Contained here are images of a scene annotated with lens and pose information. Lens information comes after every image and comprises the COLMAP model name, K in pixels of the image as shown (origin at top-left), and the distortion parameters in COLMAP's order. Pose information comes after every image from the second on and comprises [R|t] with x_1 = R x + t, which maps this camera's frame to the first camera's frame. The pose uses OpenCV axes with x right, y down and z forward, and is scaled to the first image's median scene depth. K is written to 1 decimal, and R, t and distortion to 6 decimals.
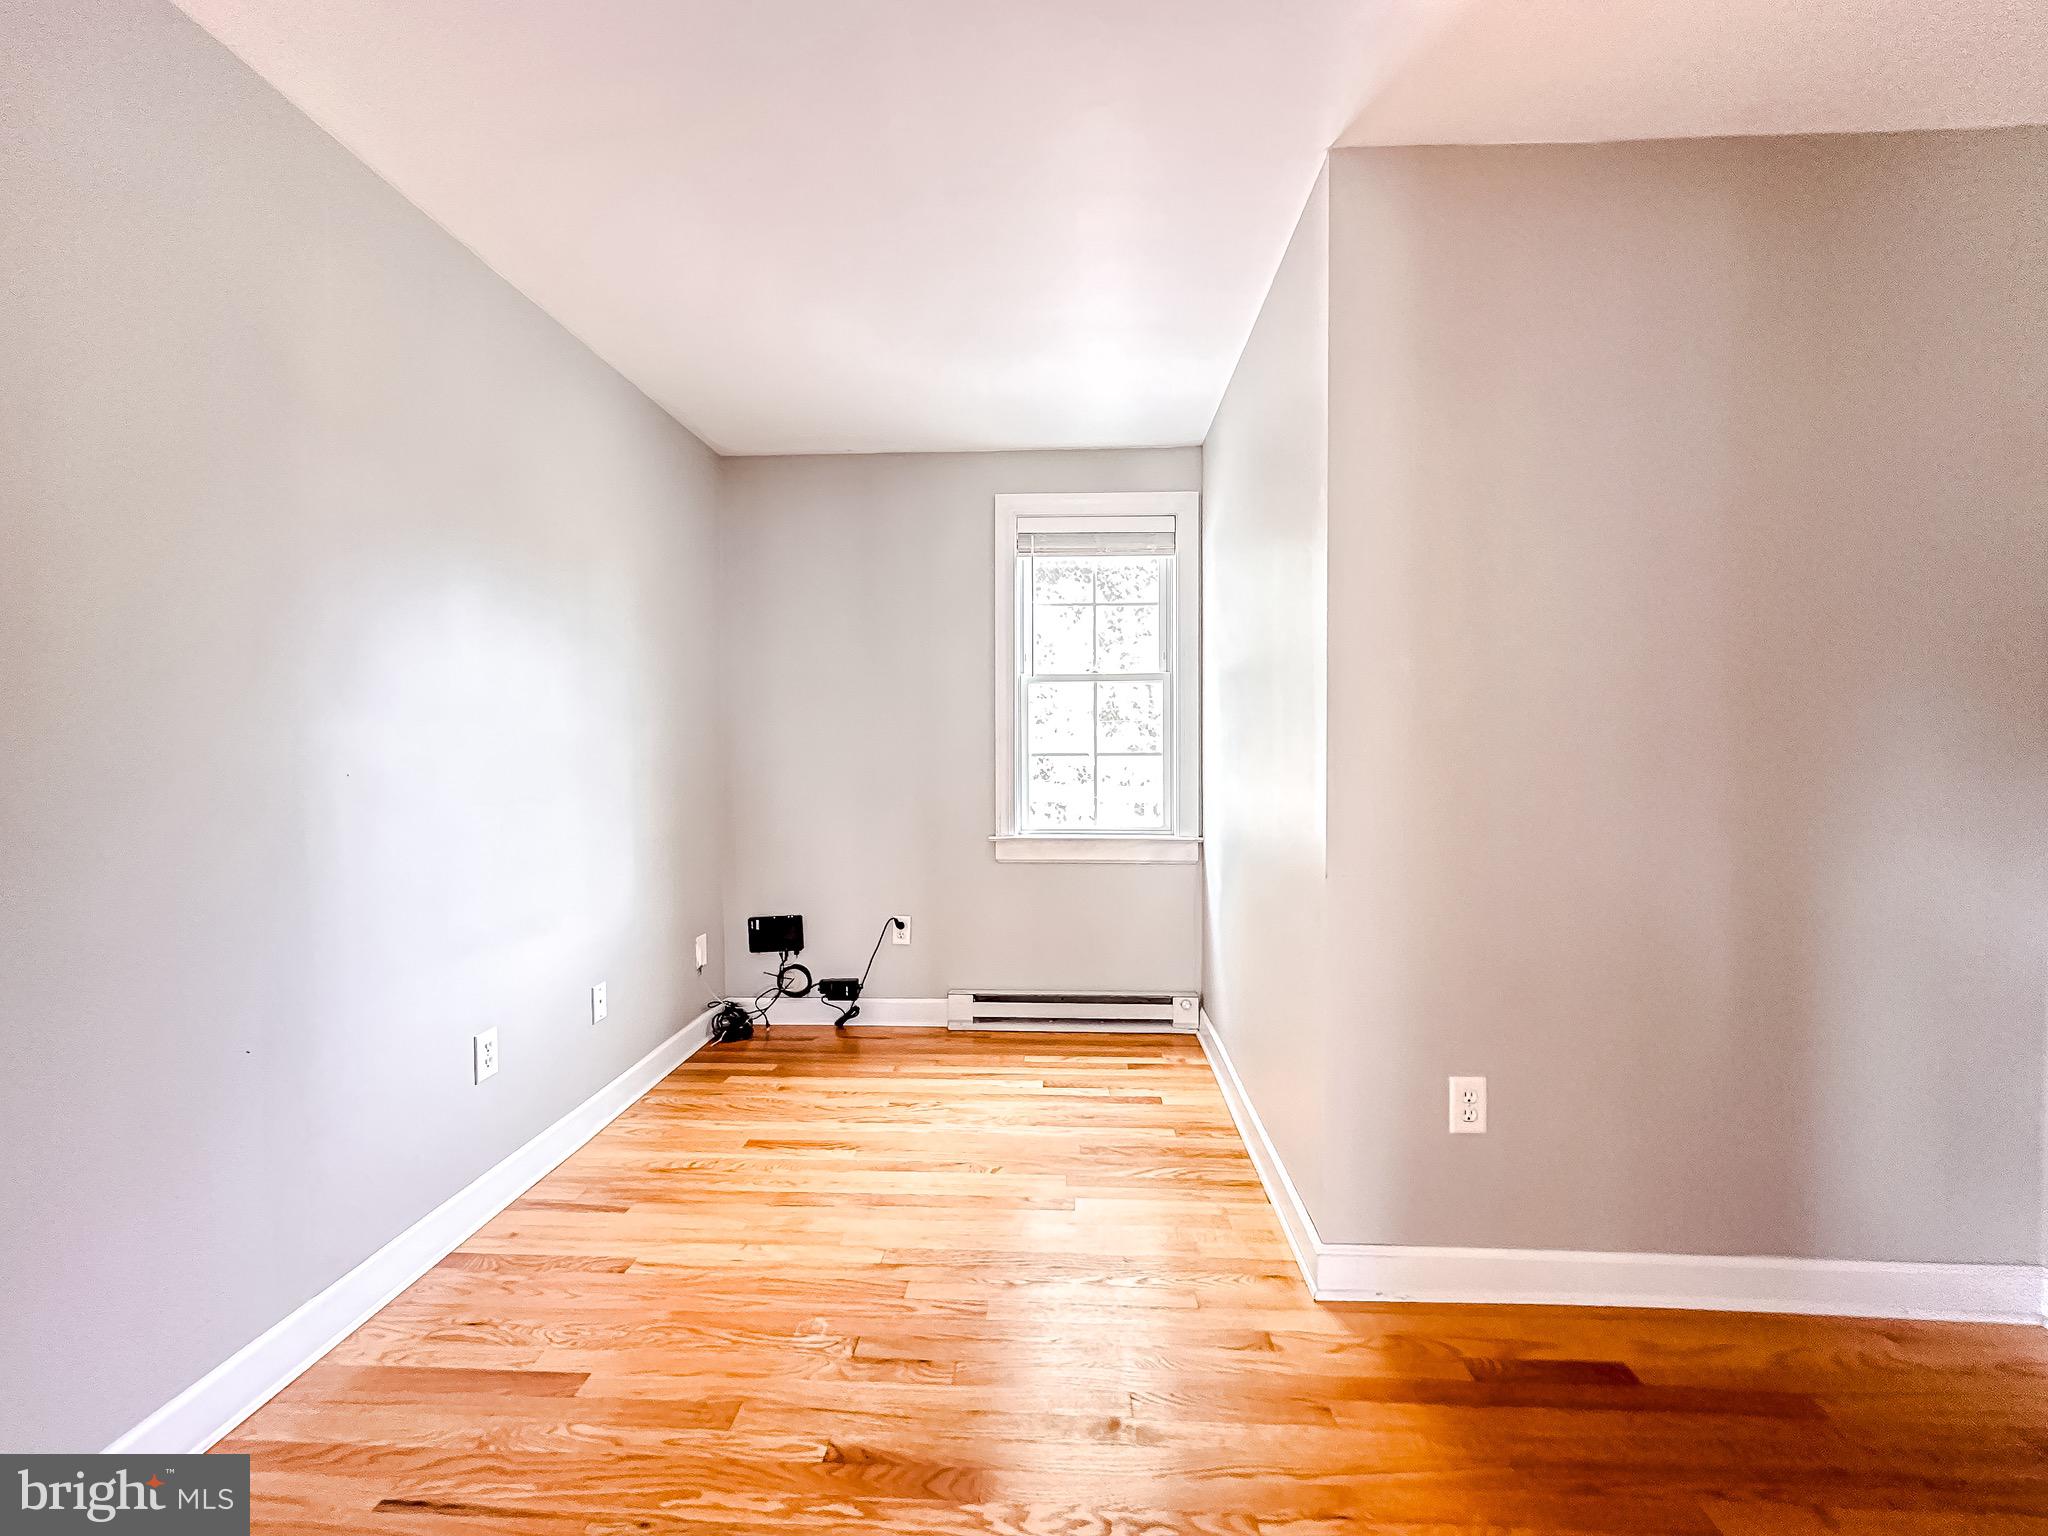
lens RADIAL K [[818.5, 0, 1025.0], [0, 818.5, 767.8], [0, 0, 1]] dist [-0.001217, -0.000102]
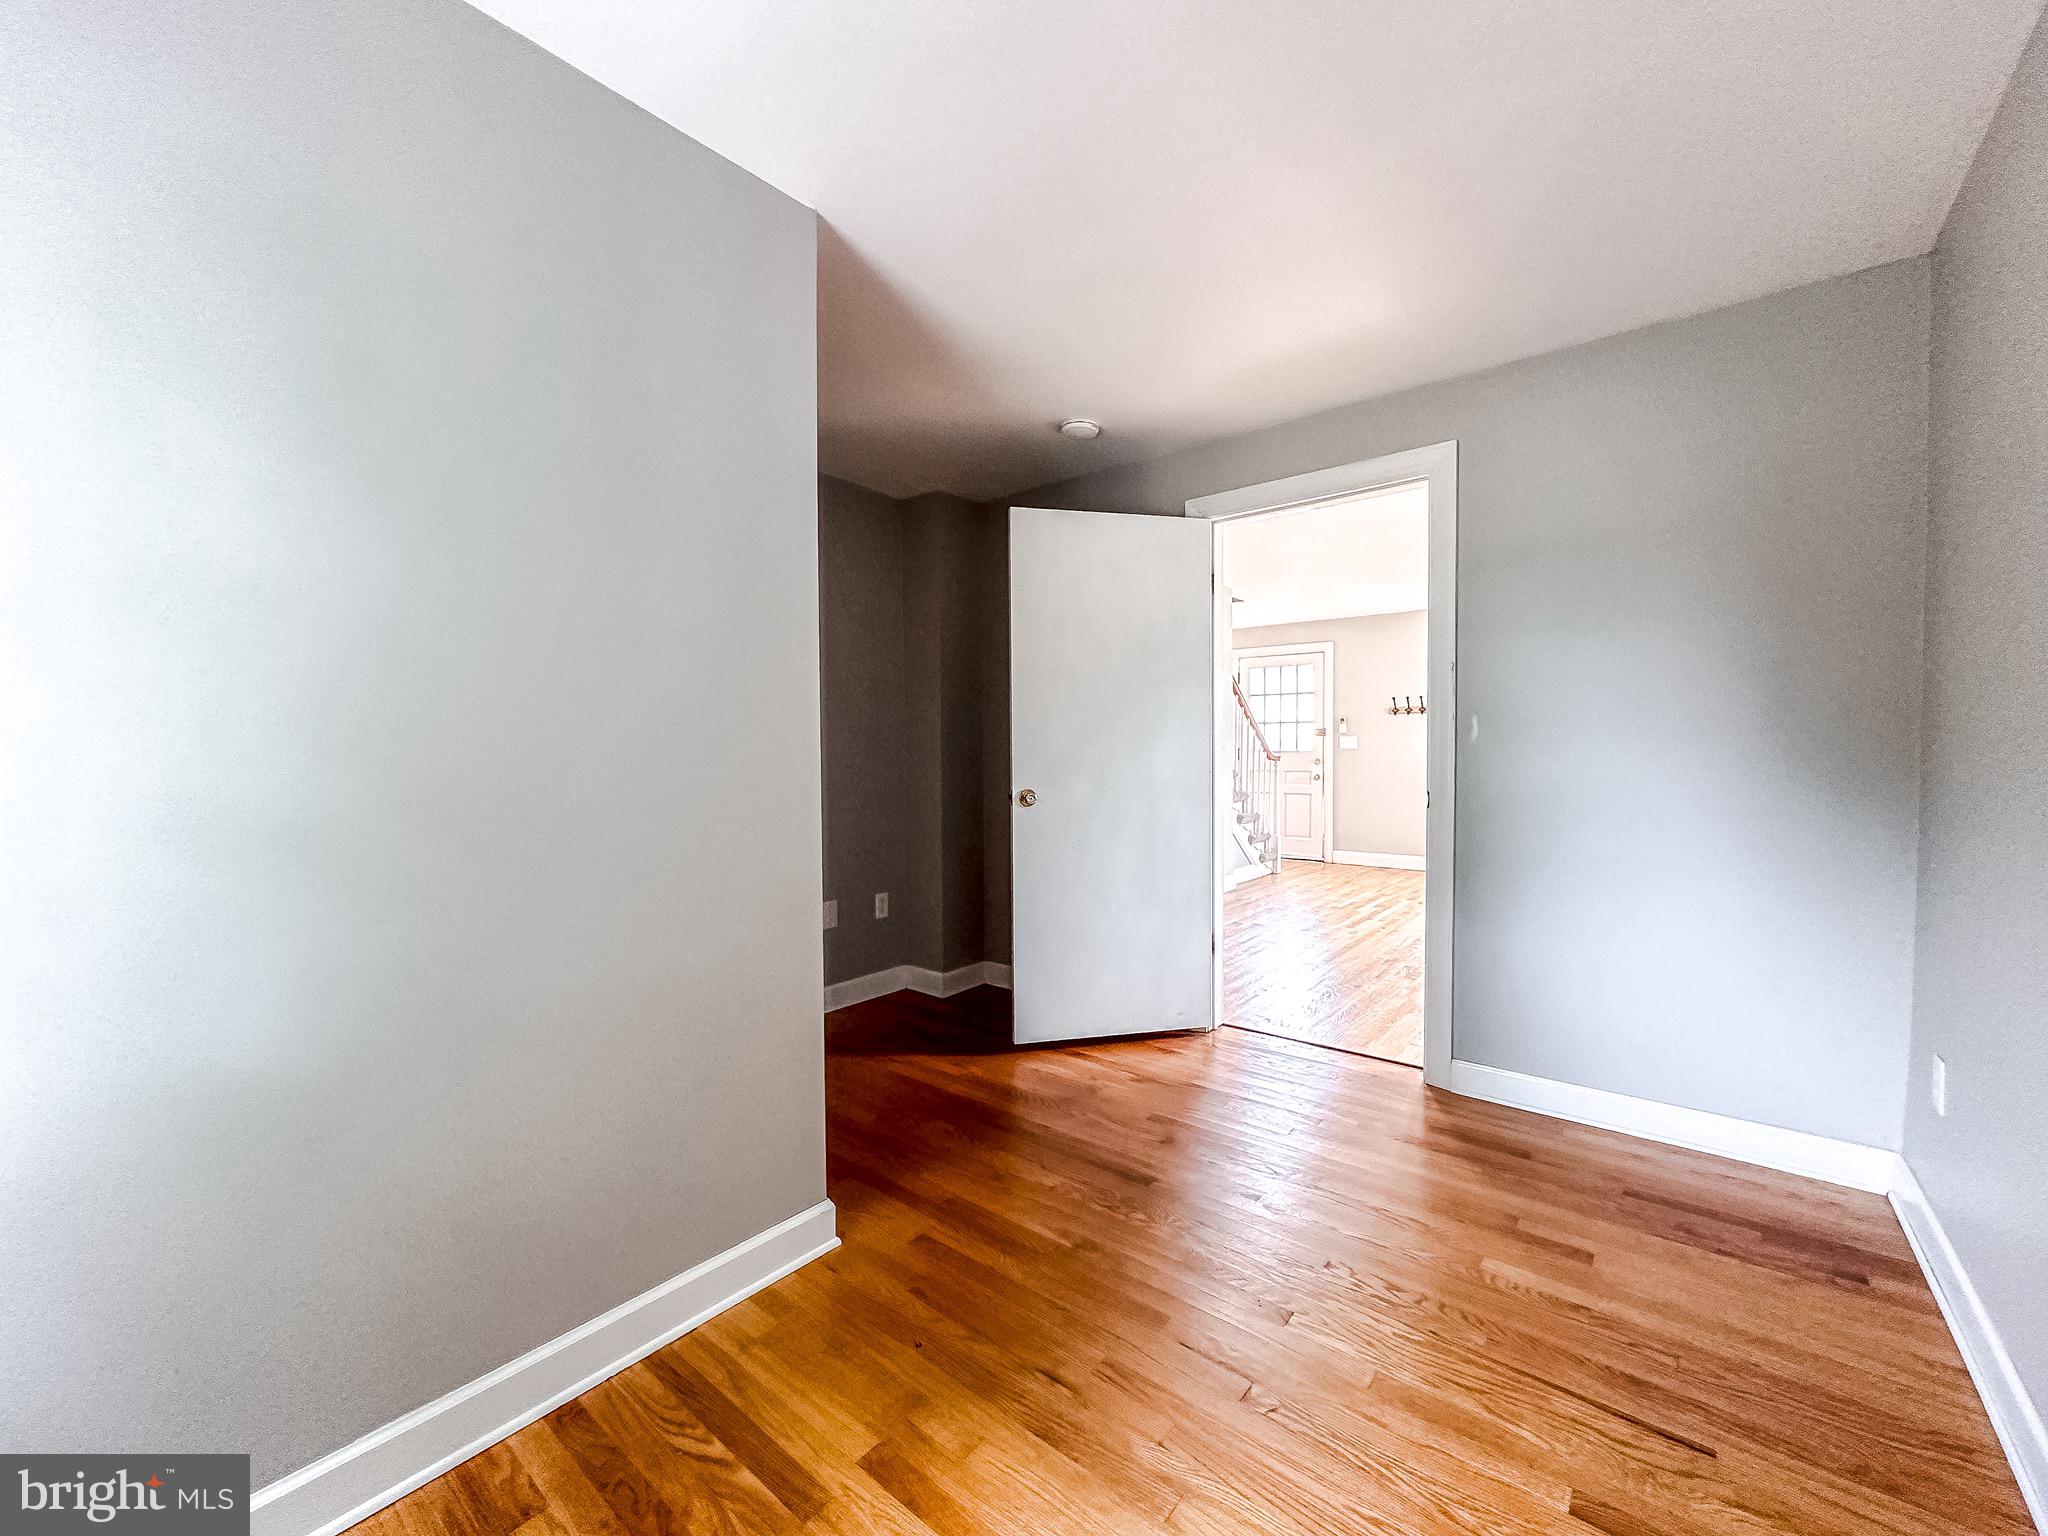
lens RADIAL K [[818.5, 0, 1025.0], [0, 818.5, 767.8], [0, 0, 1]] dist [-0.001217, -0.000102]
pose [[-0.805925, -0.005673, 0.591990, -0.262358], [0.018578, 0.999219, 0.034866, -0.022231], [-0.591726, 0.039098, -0.805191, 0.896291]]
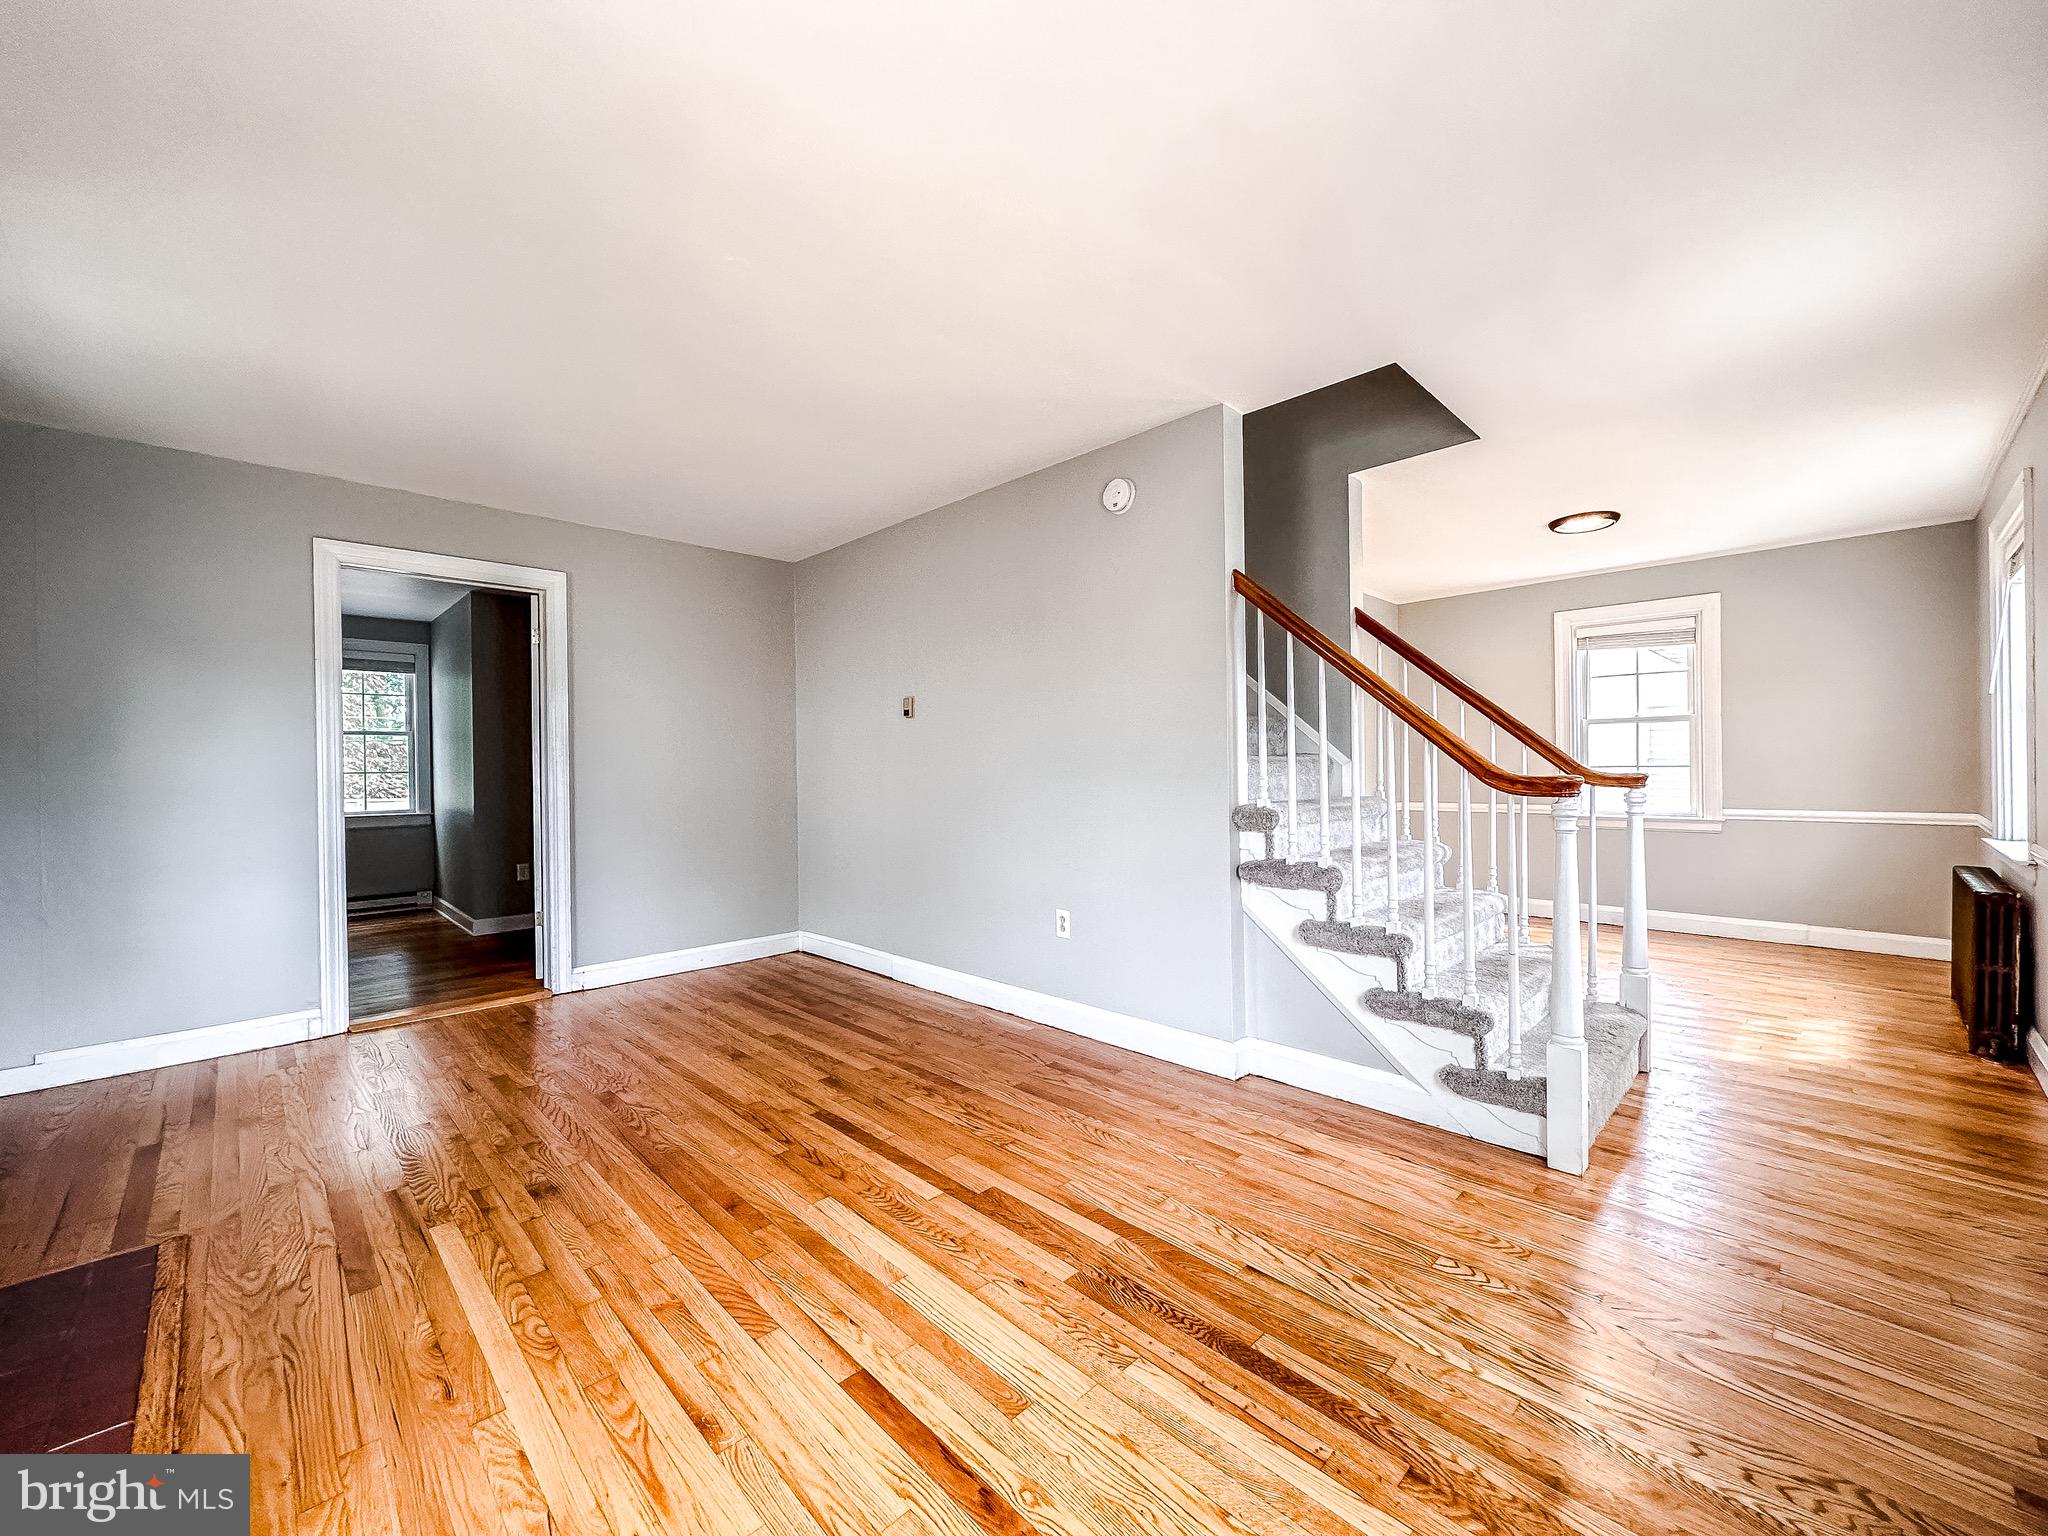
lens RADIAL K [[818.5, 0, 1025.0], [0, 818.5, 767.8], [0, 0, 1]] dist [-0.001217, -0.000102]
pose [[0.675384, -0.007071, 0.737432, -0.289680], [0.021548, 0.999716, -0.010149, 0.023271], [-0.737151, 0.022745, 0.675345, -1.468785]]
